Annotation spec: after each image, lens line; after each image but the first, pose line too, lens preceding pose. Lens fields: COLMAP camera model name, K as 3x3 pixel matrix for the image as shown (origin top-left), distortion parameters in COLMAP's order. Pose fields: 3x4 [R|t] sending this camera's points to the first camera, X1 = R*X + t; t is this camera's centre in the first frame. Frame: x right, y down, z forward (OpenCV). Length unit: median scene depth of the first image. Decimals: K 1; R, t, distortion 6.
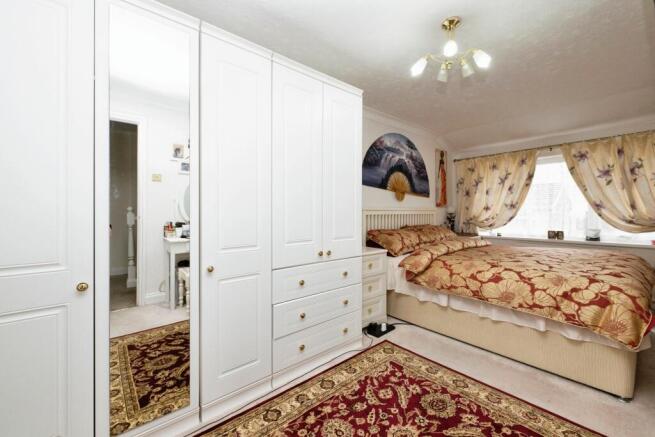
lens RADIAL K [[257.0, 0, 327.5], [0, 257.0, 218.5], [0, 0, 1]] dist [0.000281, 0.000015]
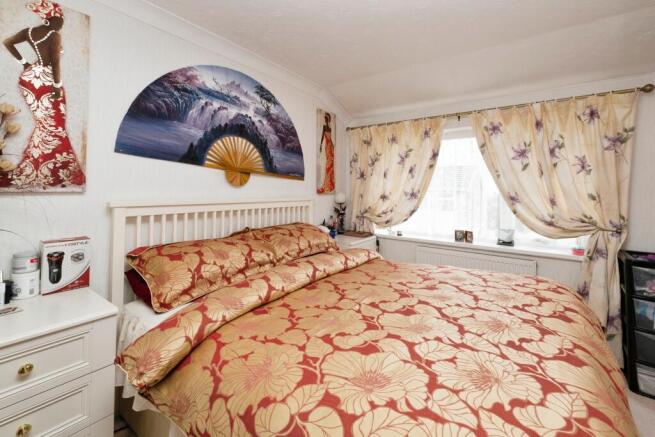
lens RADIAL K [[279.4, 0, 328.7], [0, 279.4, 197.0], [0, 0, 1]] dist [-0.000076, -0.000011]
pose [[0.967575, 0.007870, 0.252460, 0.310710], [-0.008186, 0.999966, 0.000200, -0.044164], [-0.252450, -0.002261, 0.967607, 0.324032]]
